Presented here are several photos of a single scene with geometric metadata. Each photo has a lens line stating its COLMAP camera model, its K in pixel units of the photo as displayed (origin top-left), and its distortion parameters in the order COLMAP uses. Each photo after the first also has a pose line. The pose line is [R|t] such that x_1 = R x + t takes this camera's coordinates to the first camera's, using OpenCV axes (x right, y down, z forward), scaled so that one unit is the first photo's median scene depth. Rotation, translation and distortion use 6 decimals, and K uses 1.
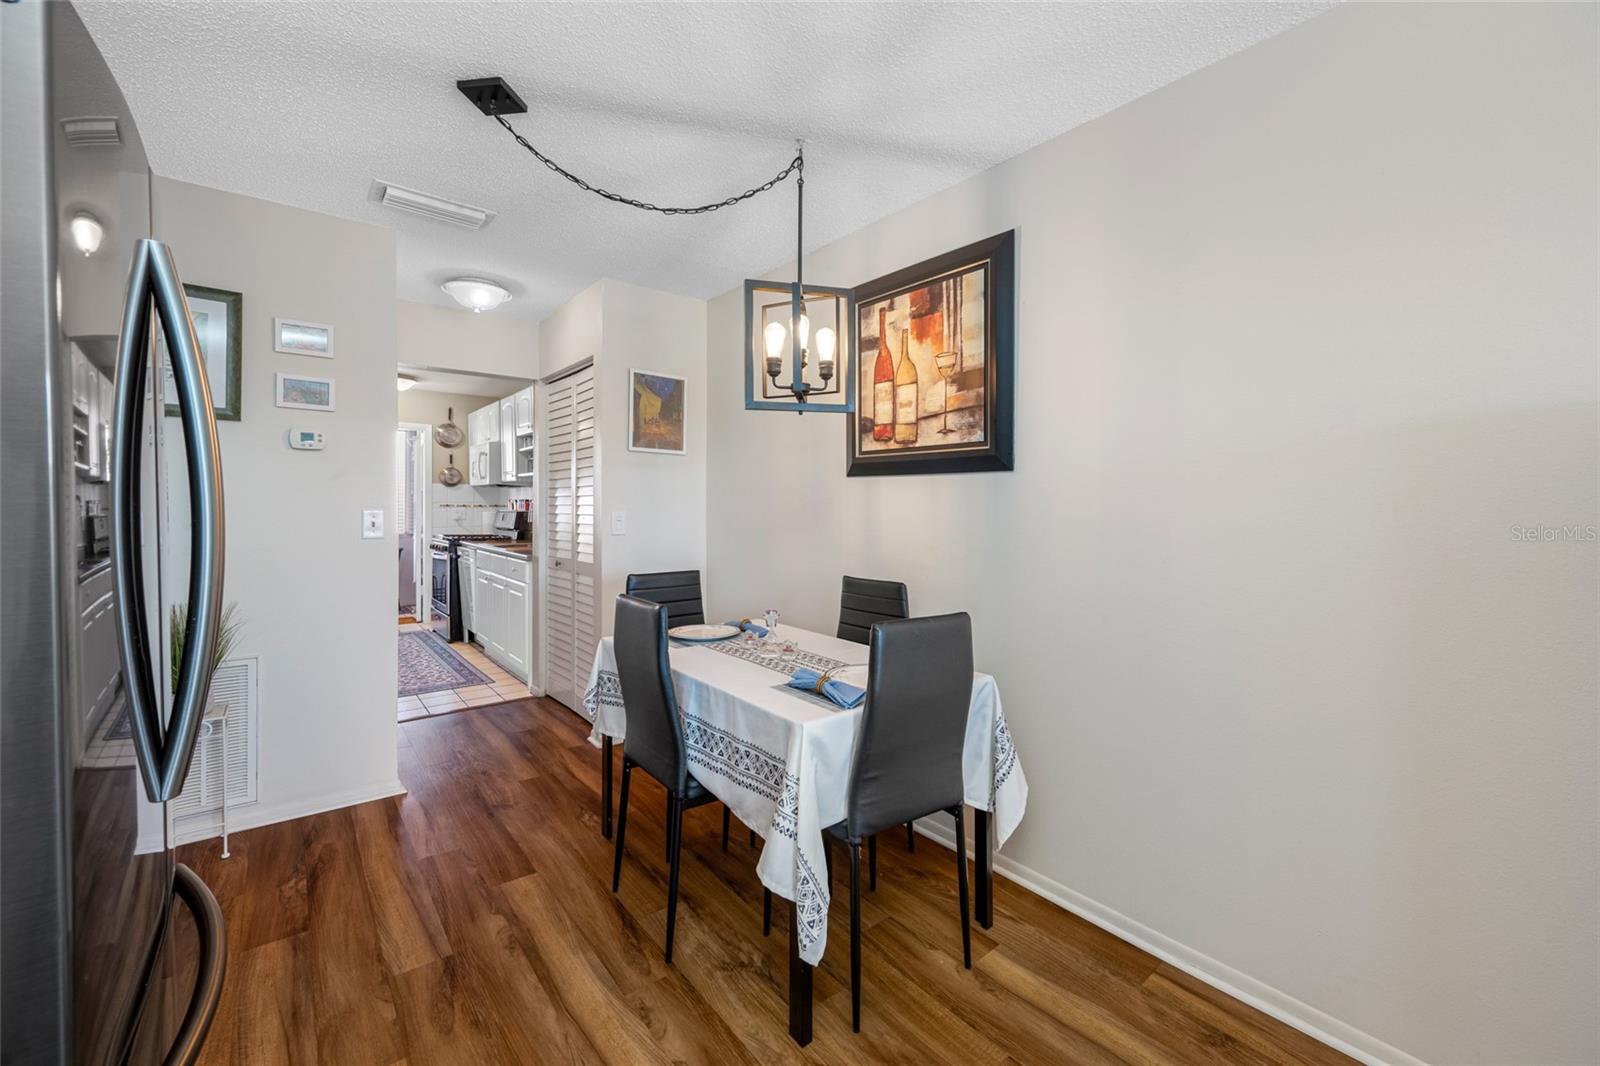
lens RADIAL K [[634.2, 0, 803.8], [0, 634.2, 524.2], [0, 0, 1]] dist [-0.000312, -0.001284]
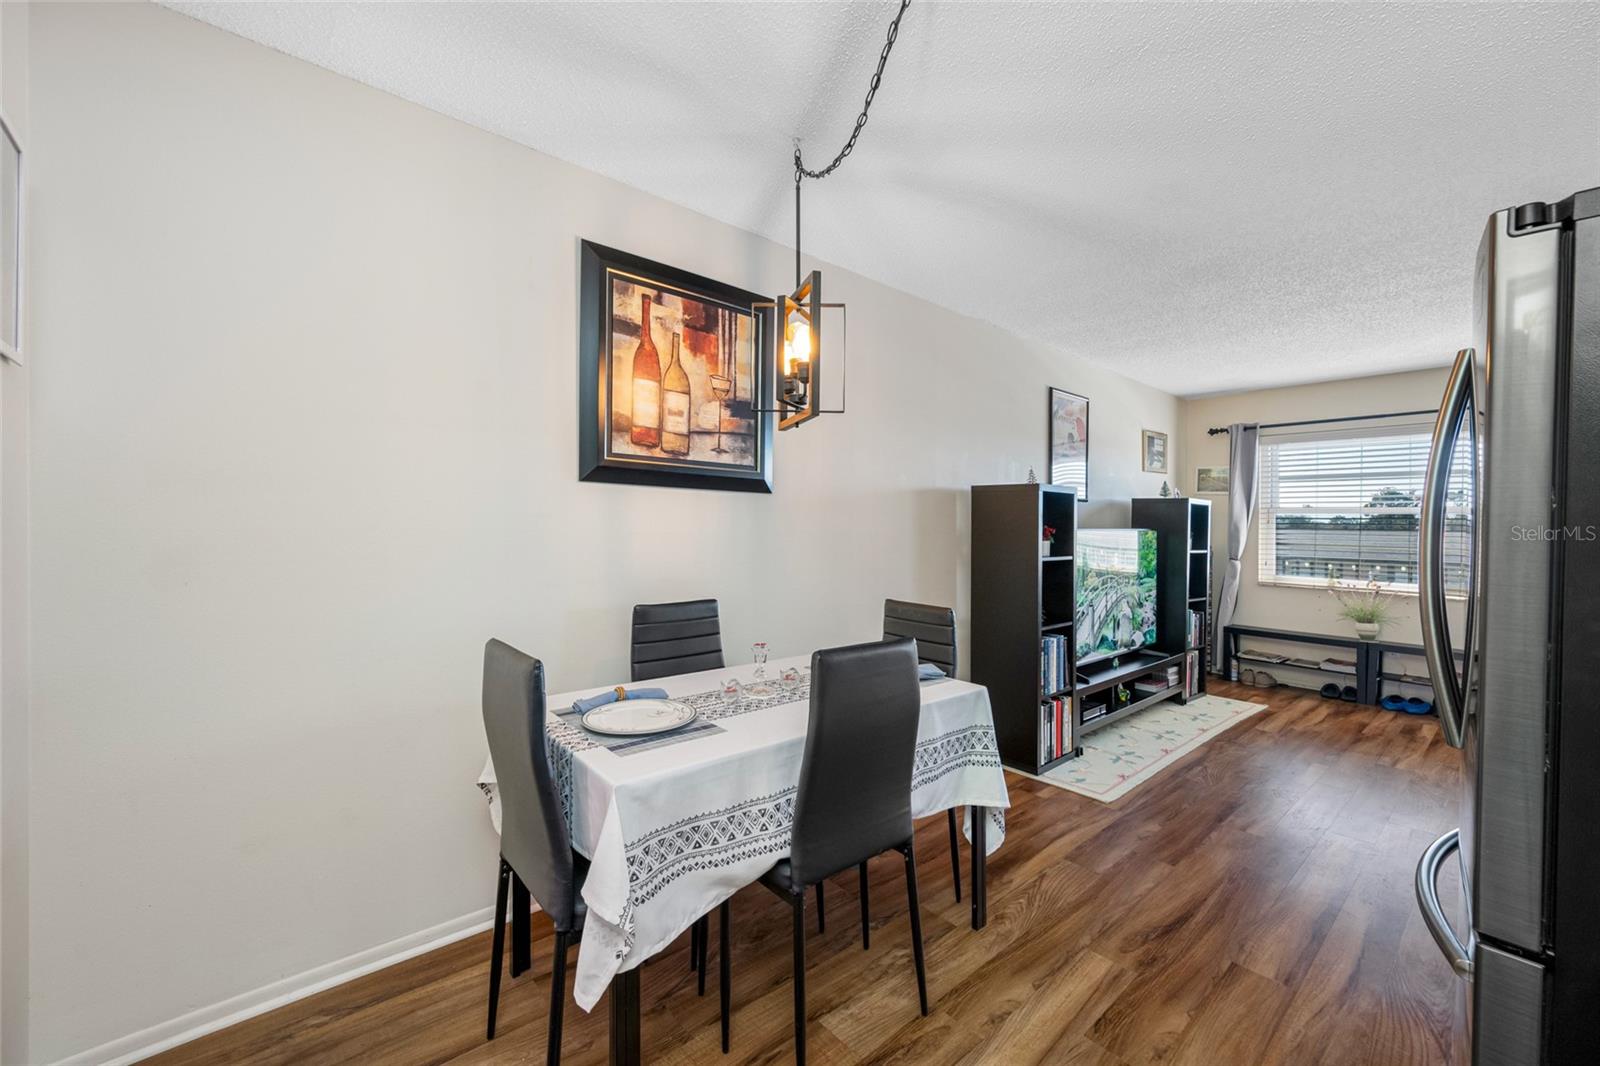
lens RADIAL K [[634.2, 0, 803.8], [0, 634.2, 532.9], [0, 0, 1]] dist [-0.000312, -0.001284]
pose [[-0.020752, -0.018271, 0.999618, -0.781196], [0.012578, 0.999749, 0.018535, -0.025175], [-0.999706, 0.012957, -0.020517, 0.822314]]
